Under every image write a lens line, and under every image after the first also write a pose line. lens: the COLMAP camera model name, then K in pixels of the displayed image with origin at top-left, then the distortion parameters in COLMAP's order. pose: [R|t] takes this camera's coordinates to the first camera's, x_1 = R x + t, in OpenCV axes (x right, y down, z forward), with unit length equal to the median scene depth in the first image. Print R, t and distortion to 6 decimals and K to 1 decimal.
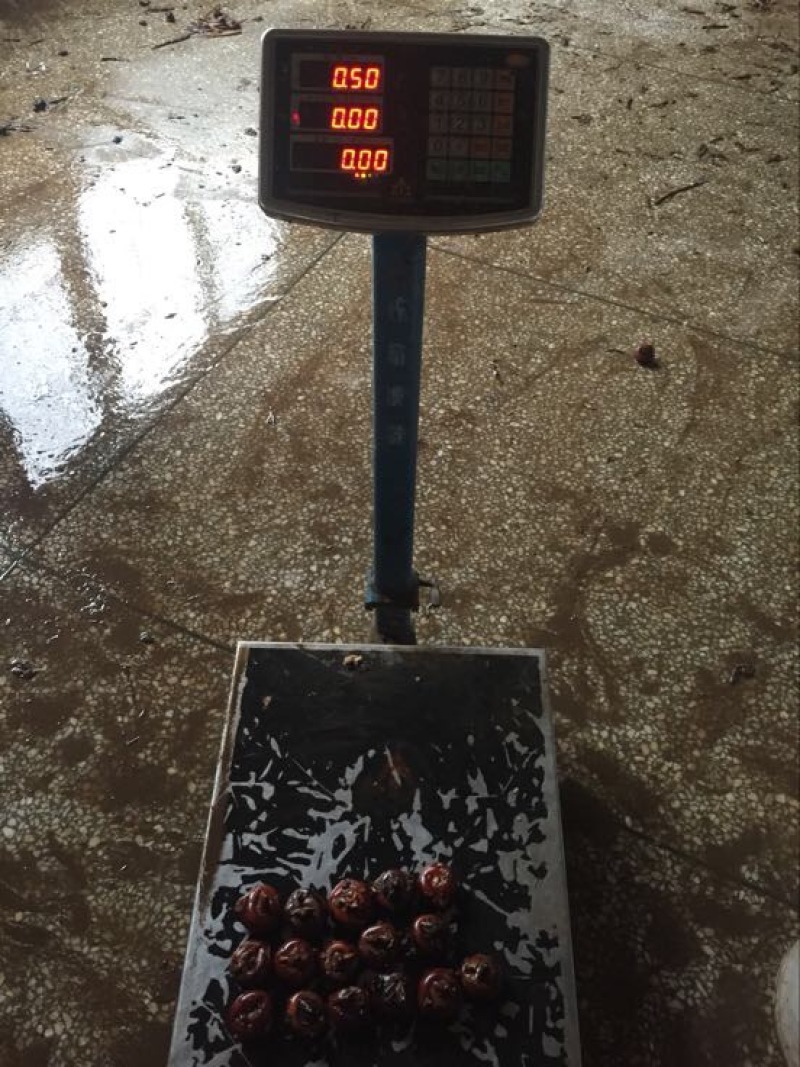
lens RADIAL K [[848.0, 0, 403.4], [0, 848.0, 533.7], [0, 0, 1]] dist [0.008172, -0.017284]
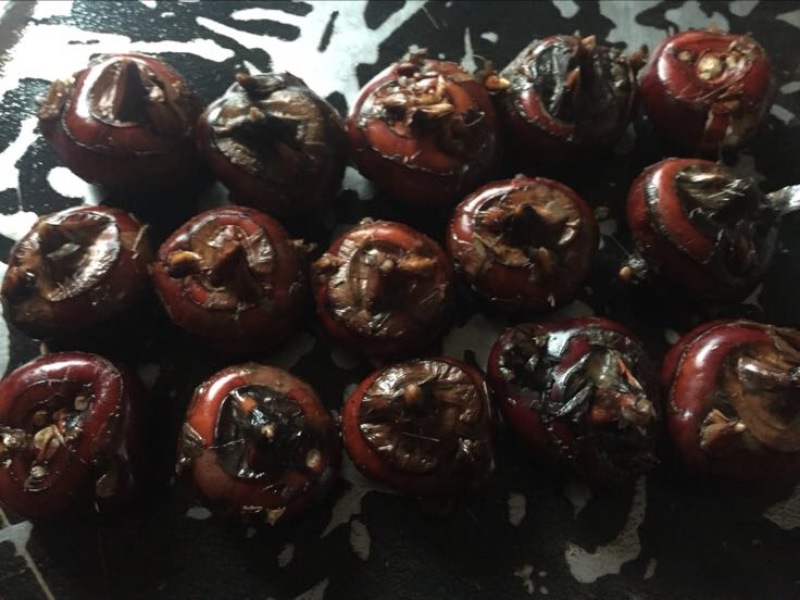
lens RADIAL K [[635.8, 0, 398.7], [0, 635.8, 299.8], [0, 0, 1]] dist [0.008172, -0.017284]
pose [[0.998553, 0.051141, -0.016650, -0.065159], [-0.043676, 0.951721, 0.303842, 0.436050], [0.031385, -0.302675, 0.952577, 0.780188]]
